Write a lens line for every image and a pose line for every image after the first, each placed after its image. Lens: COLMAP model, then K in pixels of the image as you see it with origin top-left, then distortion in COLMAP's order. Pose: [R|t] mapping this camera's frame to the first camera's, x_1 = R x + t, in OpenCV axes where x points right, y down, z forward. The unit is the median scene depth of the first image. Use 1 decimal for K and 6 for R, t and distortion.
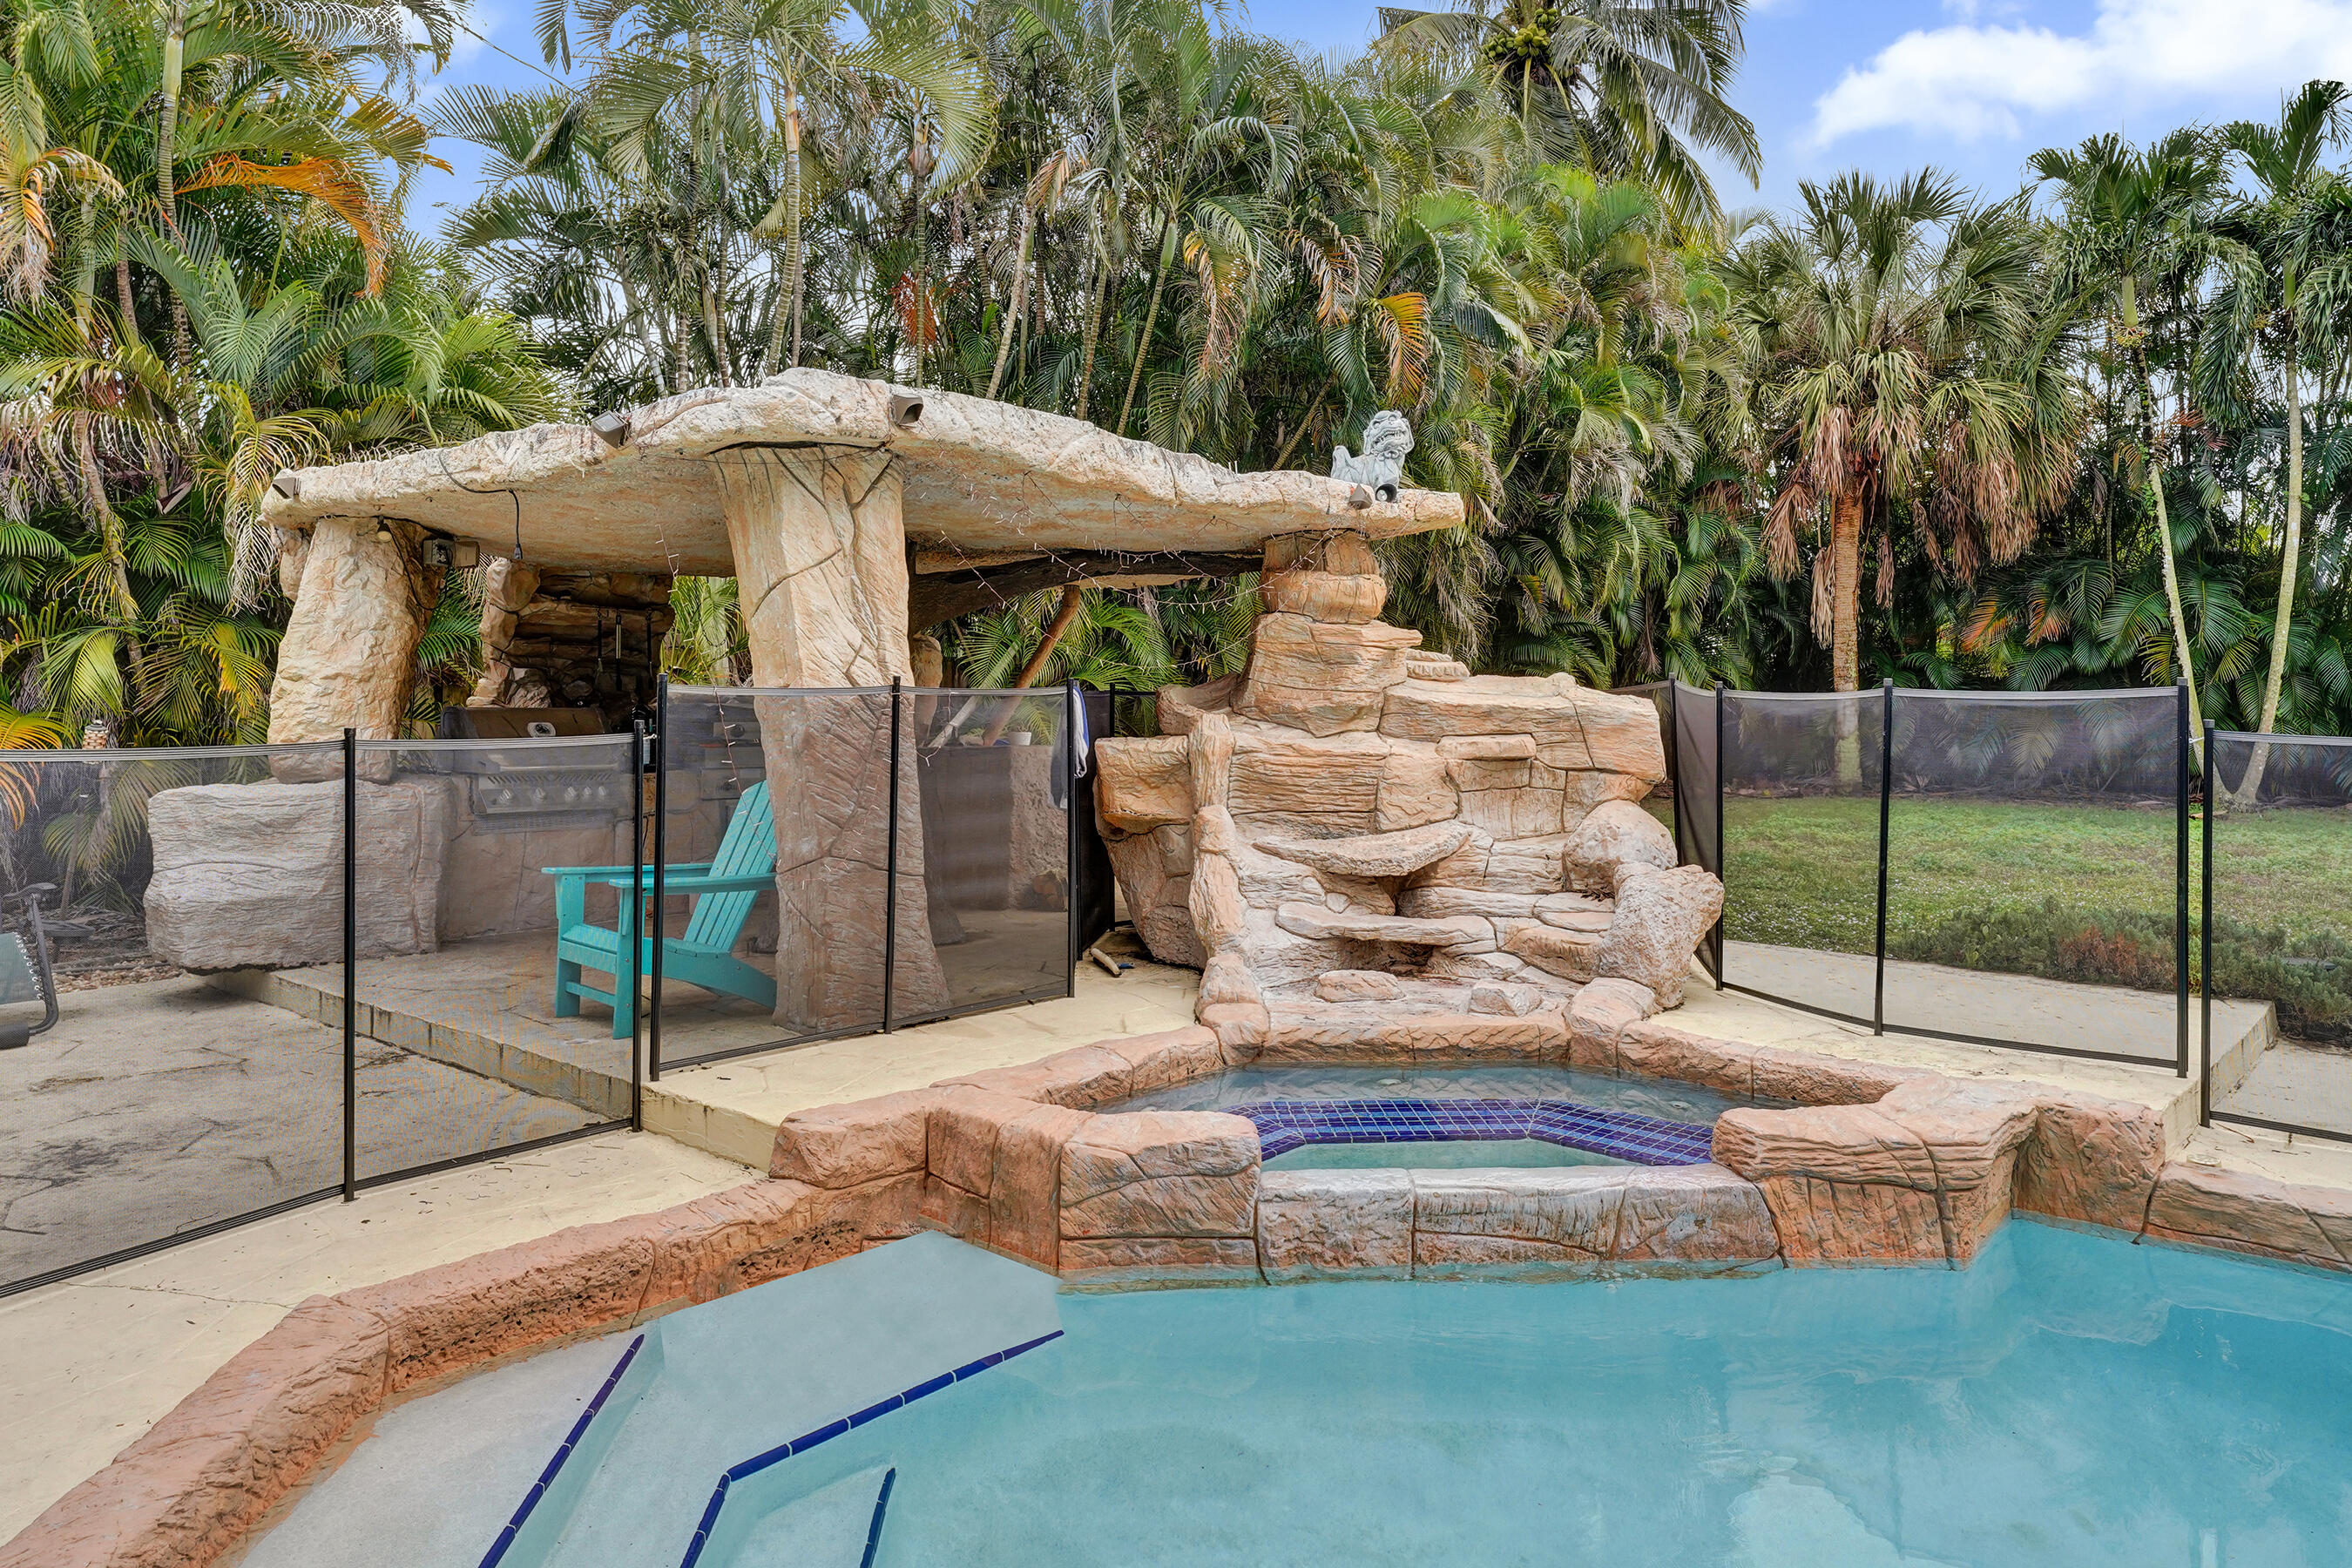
lens RADIAL K [[1507.7, 0, 1134.1], [0, 1507.7, 674.5], [0, 0, 1]] dist [0.009455, 0.001603]
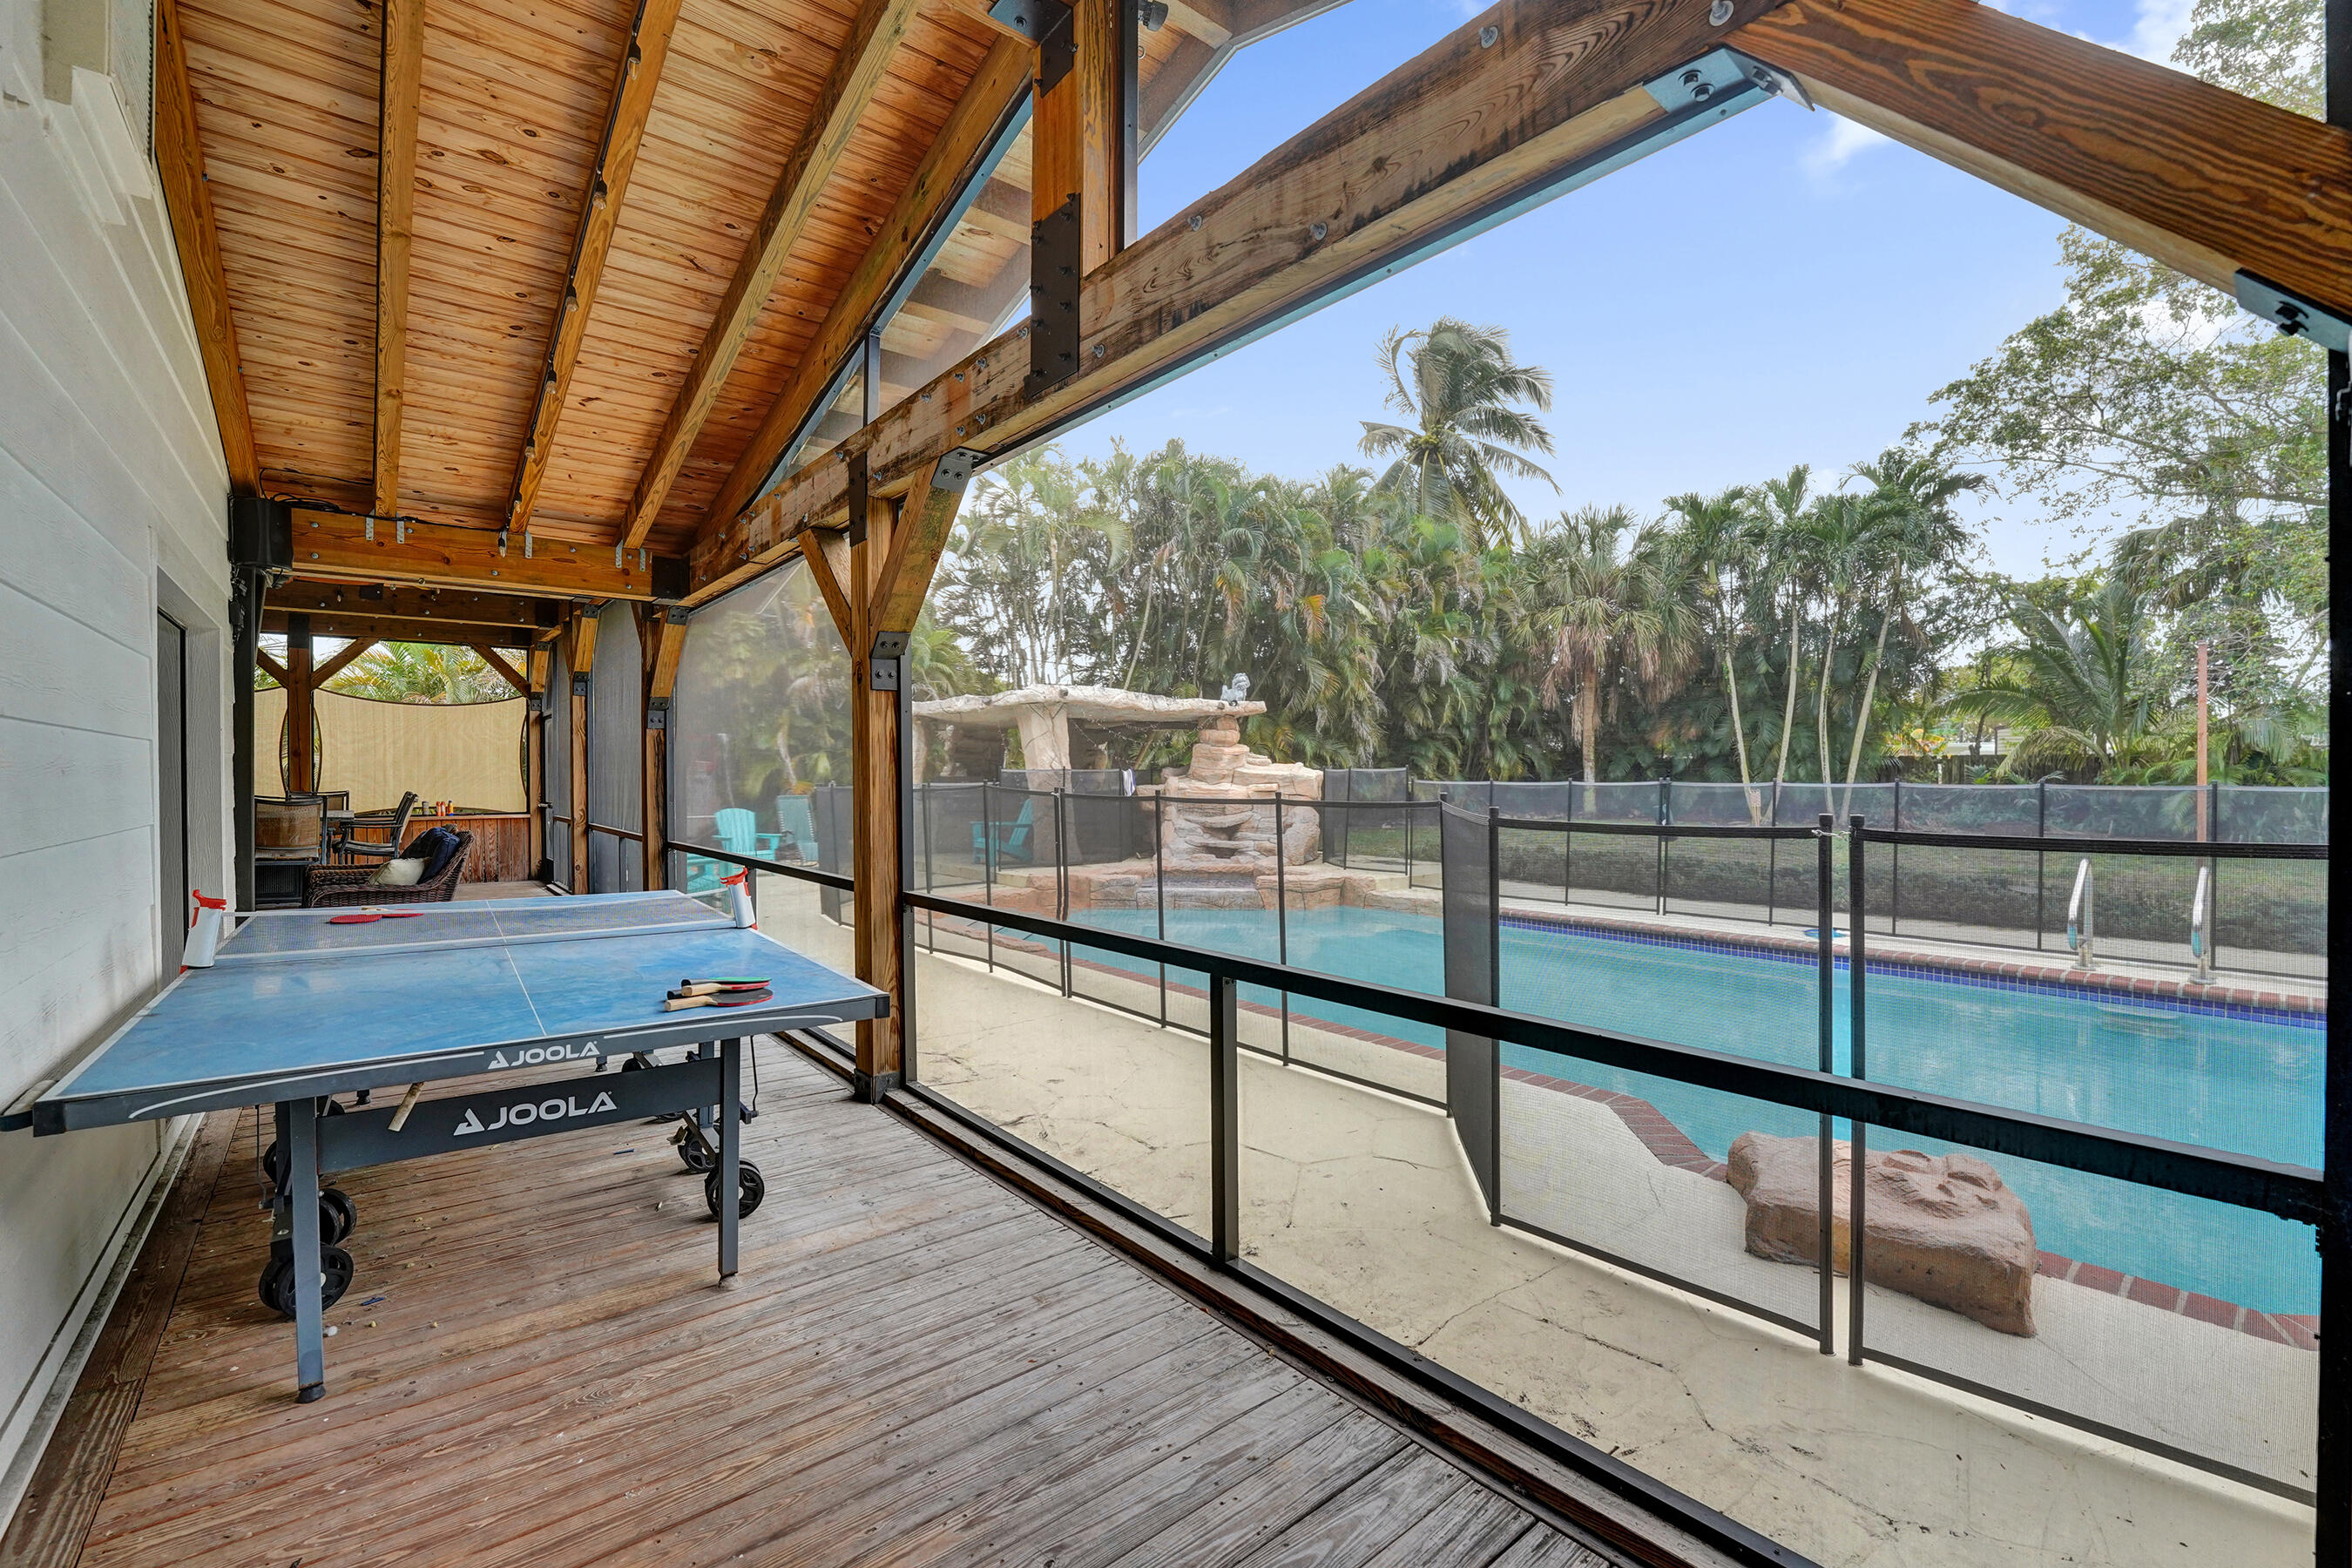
lens RADIAL K [[983.5, 0, 1165.8], [0, 983.5, 781.8], [0, 0, 1]] dist [-0.023863, 0.001841]
pose [[0.987964, -0.003597, -0.154643, 0.186622], [0.007624, 0.999647, 0.025455, -0.008126], [0.154497, -0.026328, 0.987642, -0.534596]]
